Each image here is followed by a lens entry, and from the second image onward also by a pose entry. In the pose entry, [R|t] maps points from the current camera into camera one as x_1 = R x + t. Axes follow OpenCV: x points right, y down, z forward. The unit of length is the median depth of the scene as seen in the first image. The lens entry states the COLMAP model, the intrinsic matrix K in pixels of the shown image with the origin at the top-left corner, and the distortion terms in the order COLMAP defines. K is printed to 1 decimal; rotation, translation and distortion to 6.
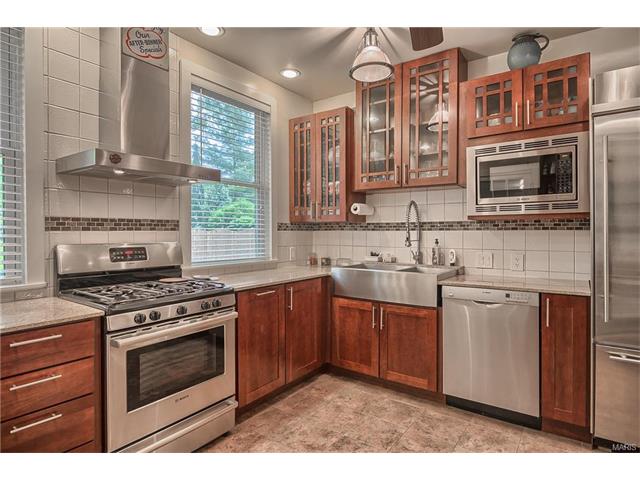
lens RADIAL K [[360.1, 0, 320.4], [0, 360.1, 235.9], [0, 0, 1]] dist [-0.007306, -0.001989]
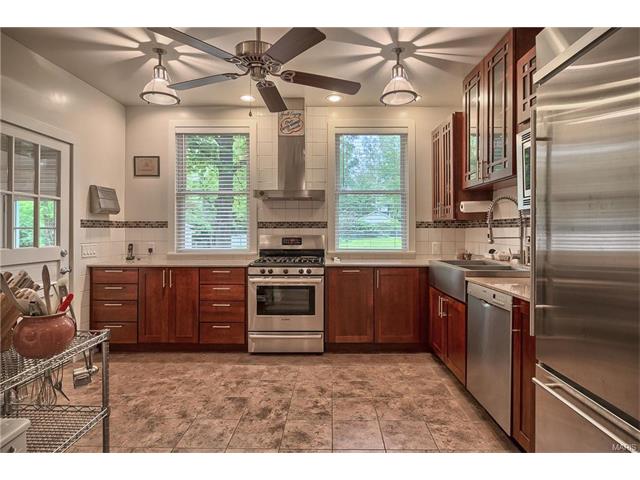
lens RADIAL K [[341.6, 0, 321.9], [0, 341.6, 232.7], [0, 0, 1]] dist [-0.002935, -0.002026]
pose [[0.574699, 0.006039, -0.818343, 0.965158], [-0.010096, 0.999949, 0.000290, 0.005963], [0.818303, 0.008096, 0.574731, 0.122893]]
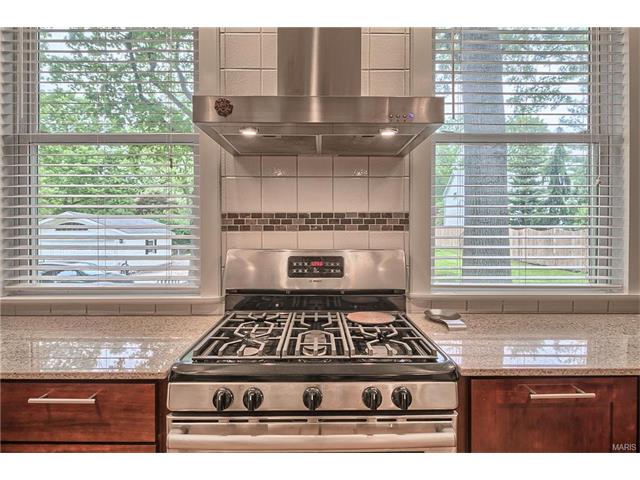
lens RADIAL K [[360.1, 0, 320.4], [0, 360.1, 235.9], [0, 0, 1]] dist [-0.007306, -0.001989]
pose [[0.588174, 0.009498, -0.808678, 0.001245], [-0.009243, 0.999945, 0.005022, -0.008094], [0.808681, 0.004521, 0.588230, 0.612189]]
